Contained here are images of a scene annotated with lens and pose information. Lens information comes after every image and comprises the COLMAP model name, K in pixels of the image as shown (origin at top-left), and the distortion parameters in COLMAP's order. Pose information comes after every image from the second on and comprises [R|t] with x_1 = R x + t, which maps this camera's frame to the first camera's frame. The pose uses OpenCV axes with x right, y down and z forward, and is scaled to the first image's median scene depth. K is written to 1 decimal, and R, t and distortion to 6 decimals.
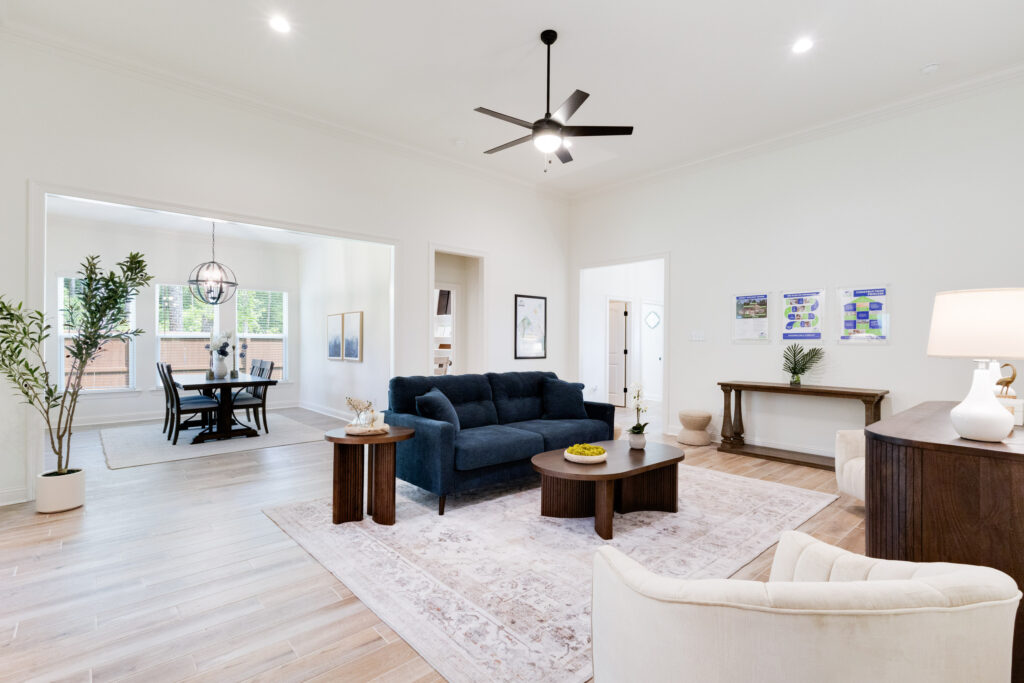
lens RADIAL K [[481.5, 0, 513.4], [0, 481.5, 340.5], [0, 0, 1]] dist [-0.001872, 0.000190]
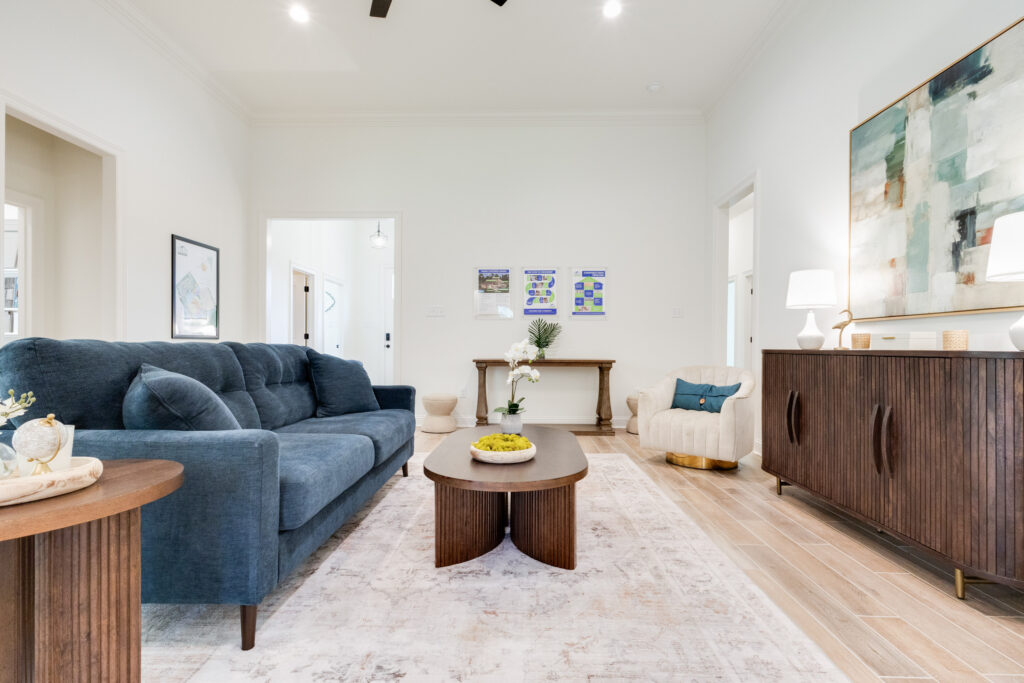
lens RADIAL K [[474.2, 0, 511.1], [0, 474.2, 344.1], [0, 0, 1]] dist [0.004249, 0.000735]
pose [[0.686776, -0.001769, 0.726867, -0.200296], [-0.000856, 0.999994, 0.003244, 0.061325], [-0.726869, -0.002850, 0.686771, 0.364906]]
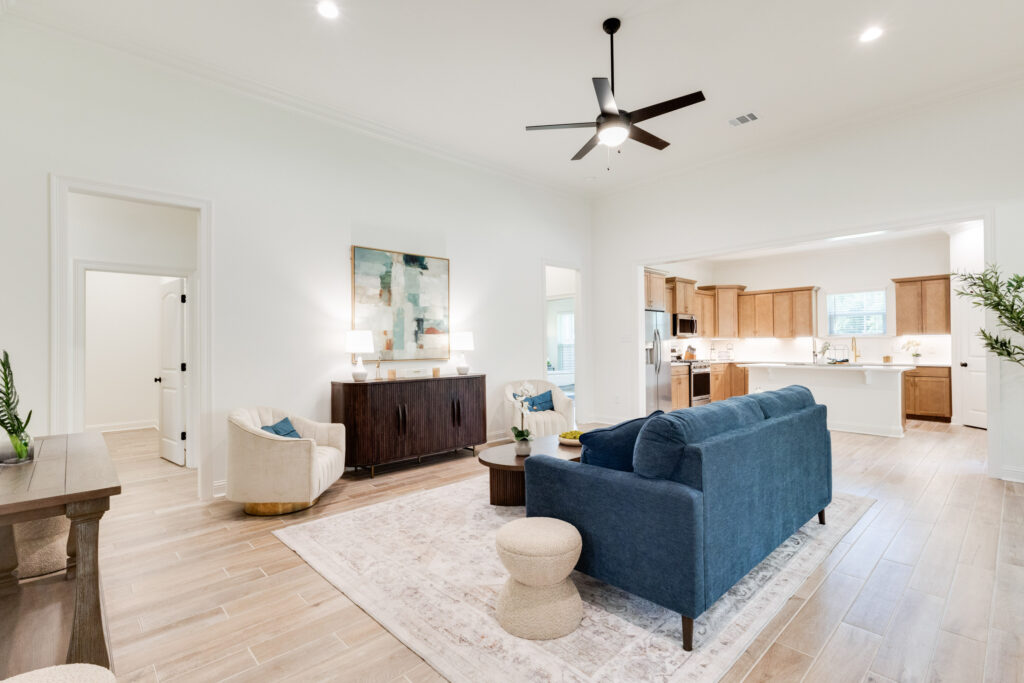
lens RADIAL K [[474.2, 0, 513.3], [0, 474.2, 344.7], [0, 0, 1]] dist [0.004249, 0.000735]
pose [[-0.999780, 0.009552, -0.018689, 0.206744], [0.009758, 0.999892, -0.010947, 0.013428], [0.018582, -0.011127, -0.999765, 1.412622]]
